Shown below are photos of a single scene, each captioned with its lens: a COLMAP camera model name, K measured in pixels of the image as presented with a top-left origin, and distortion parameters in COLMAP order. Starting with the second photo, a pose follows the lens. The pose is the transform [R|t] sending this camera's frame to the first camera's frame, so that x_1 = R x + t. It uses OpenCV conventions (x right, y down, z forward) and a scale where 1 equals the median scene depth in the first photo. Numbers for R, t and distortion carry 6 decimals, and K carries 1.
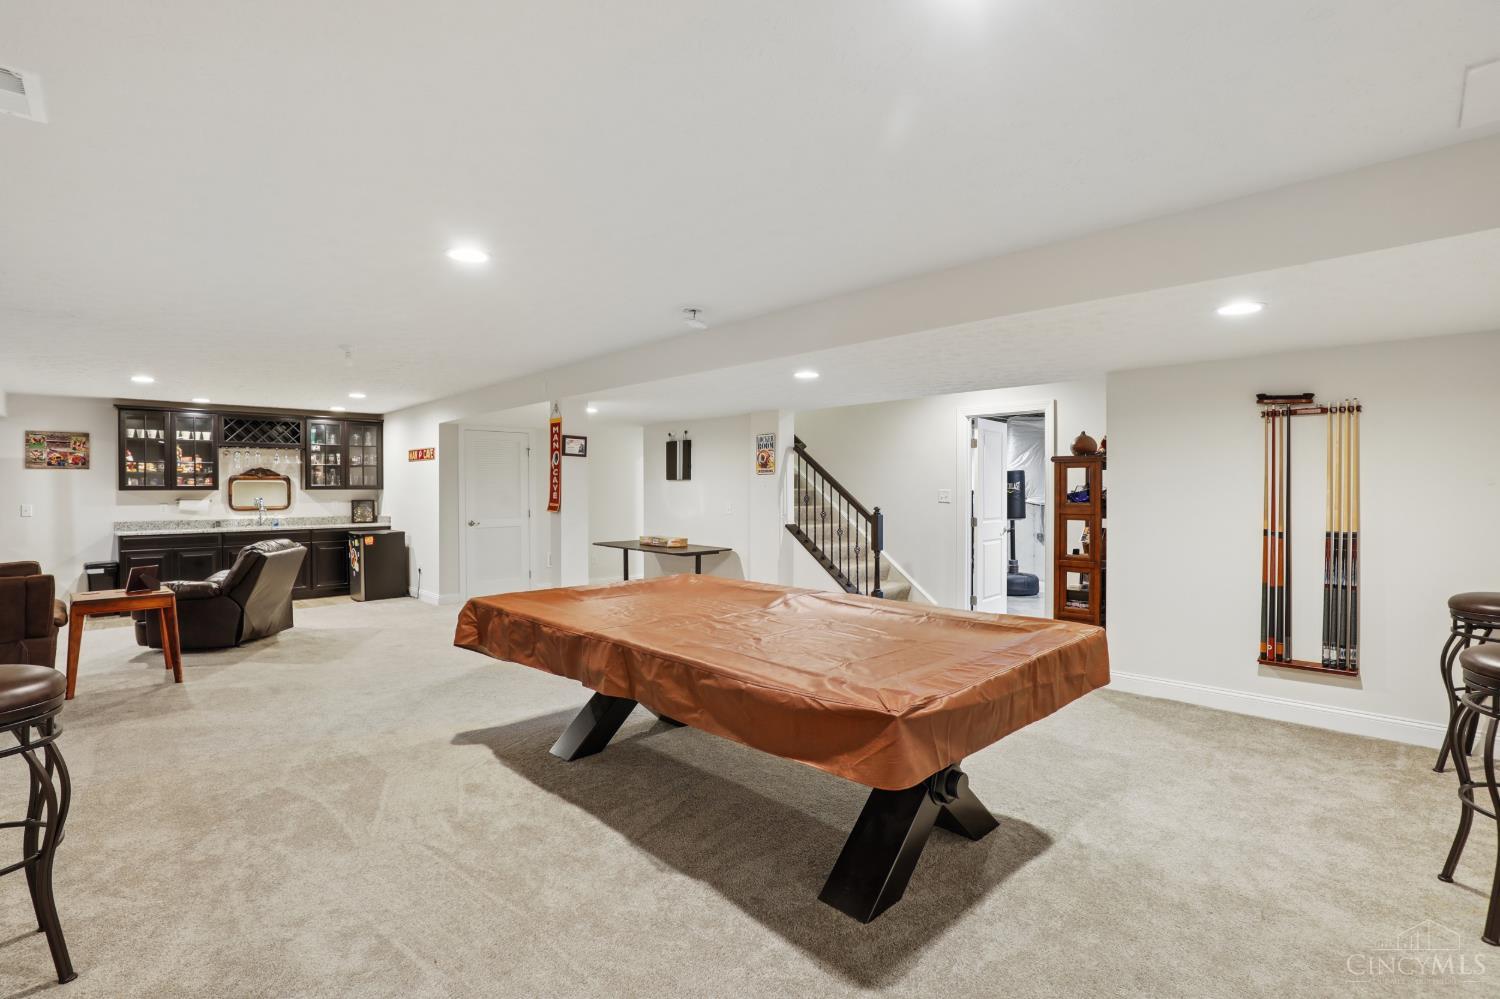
lens RADIAL K [[694.4, 0, 753.8], [0, 694.4, 490.9], [0, 0, 1]] dist [-0.036000, 0.007295]
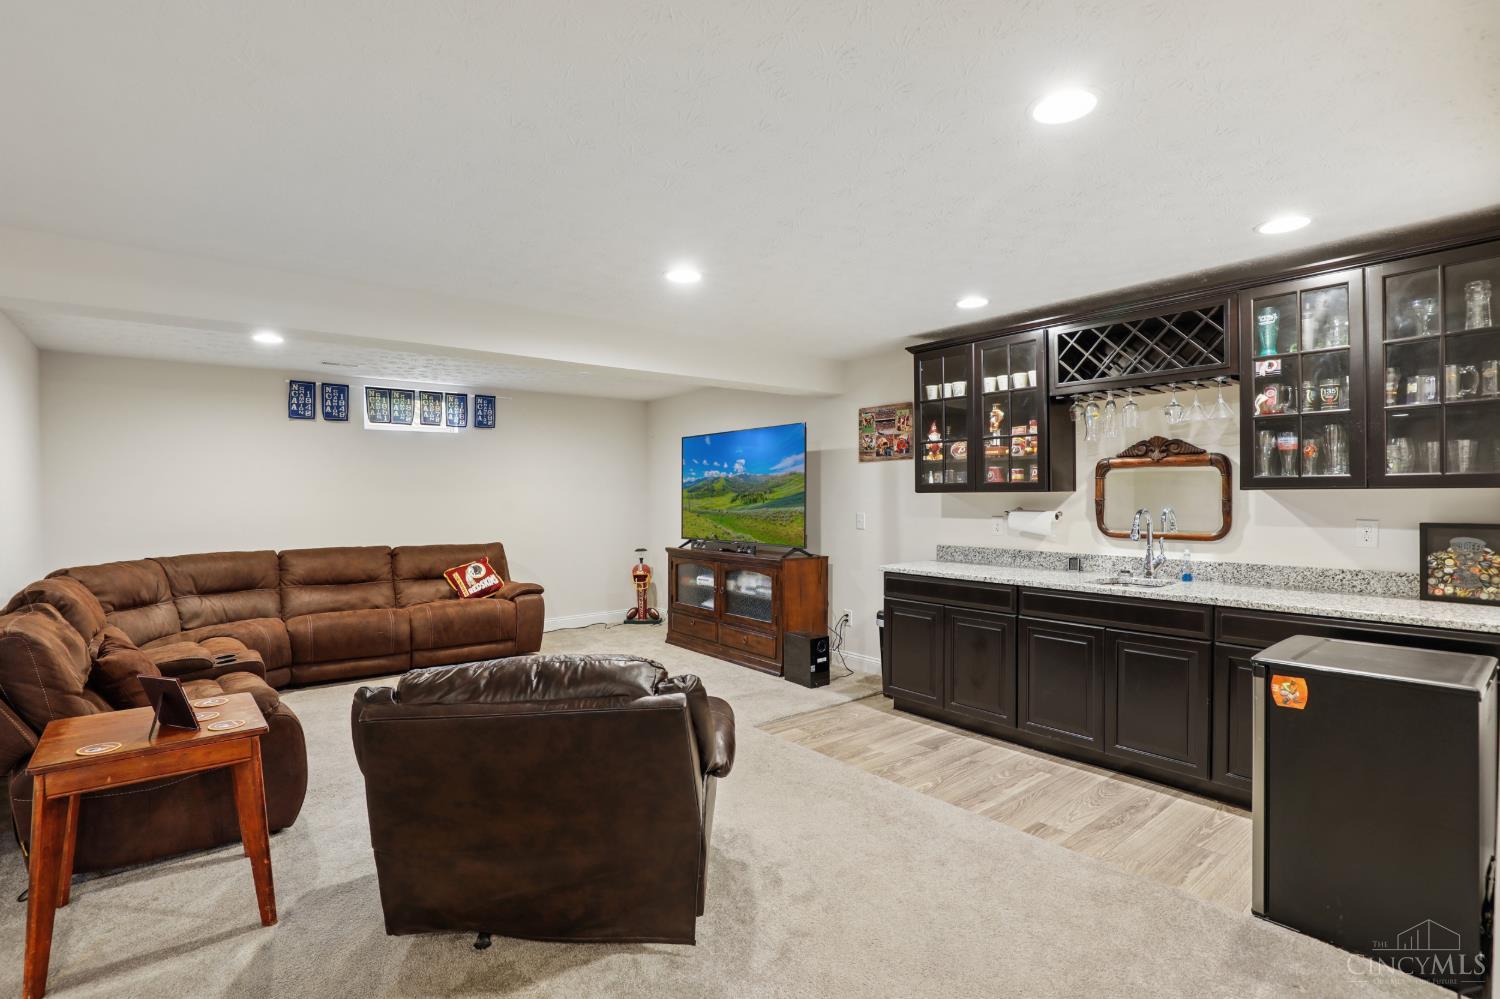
lens RADIAL K [[694.4, 0, 749.8], [0, 694.4, 499.7], [0, 0, 1]] dist [-0.036000, 0.007295]
pose [[-0.091750, 0.011648, -0.995714, -0.311294], [0.004525, 0.999926, 0.011281, -0.001869], [0.995772, -0.003471, -0.091796, 0.871329]]
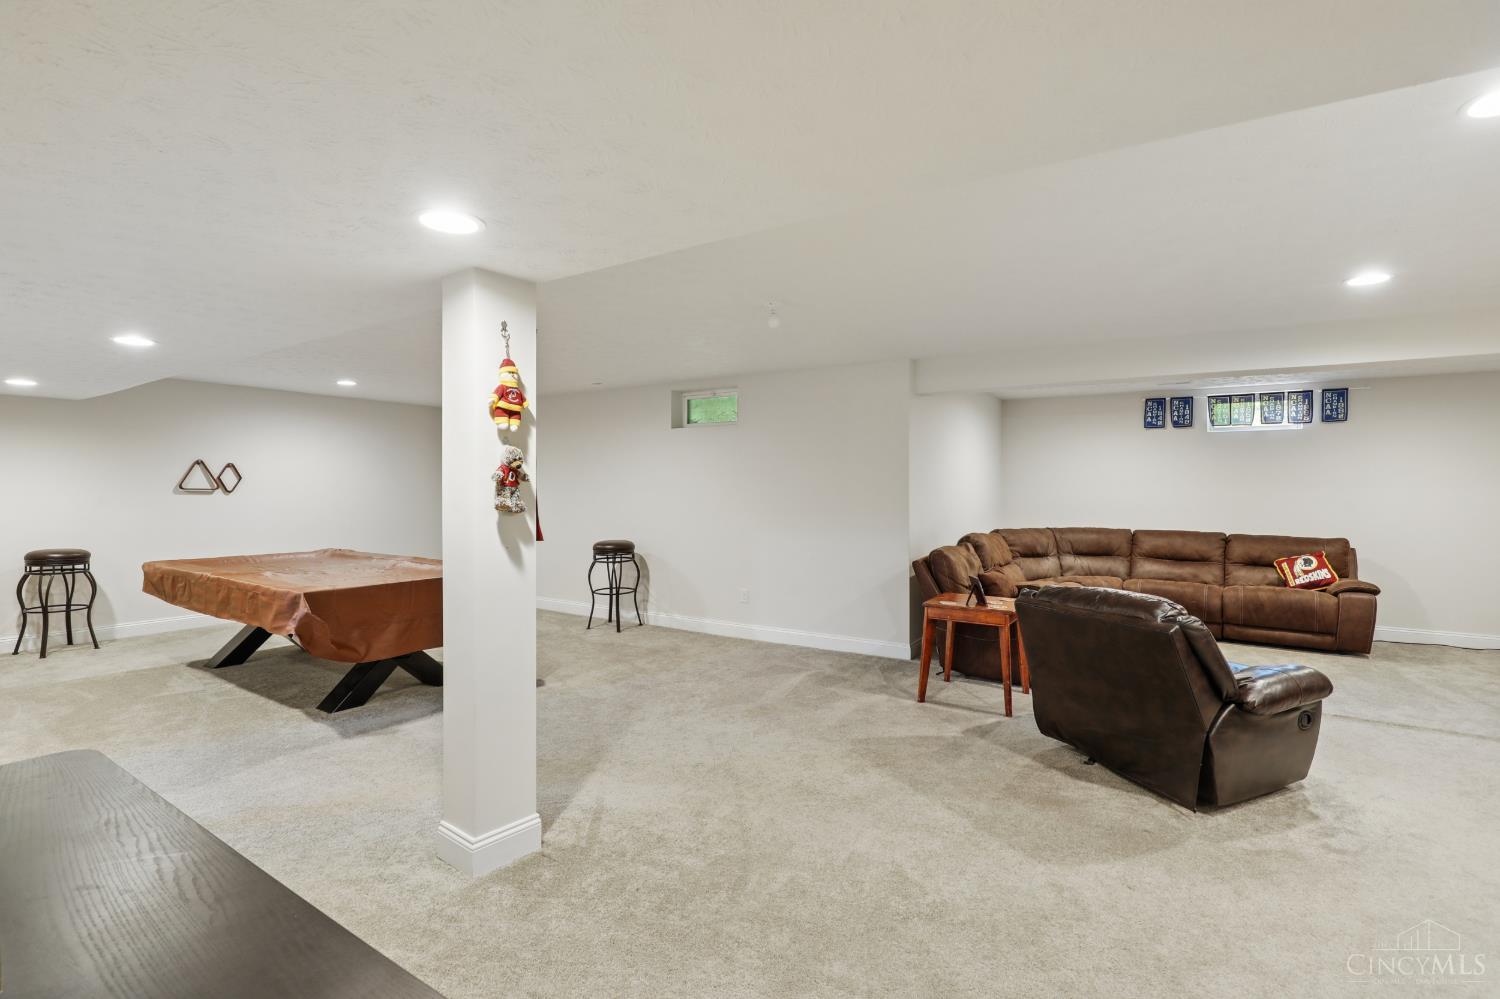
lens RADIAL K [[694.4, 0, 752.5], [0, 694.4, 497.9], [0, 0, 1]] dist [-0.036000, 0.007295]
pose [[-0.977049, 0.000404, -0.213014, -0.209361], [-0.003012, 0.999872, 0.015711, 0.001655], [0.212993, 0.015992, -0.976923, 1.403707]]
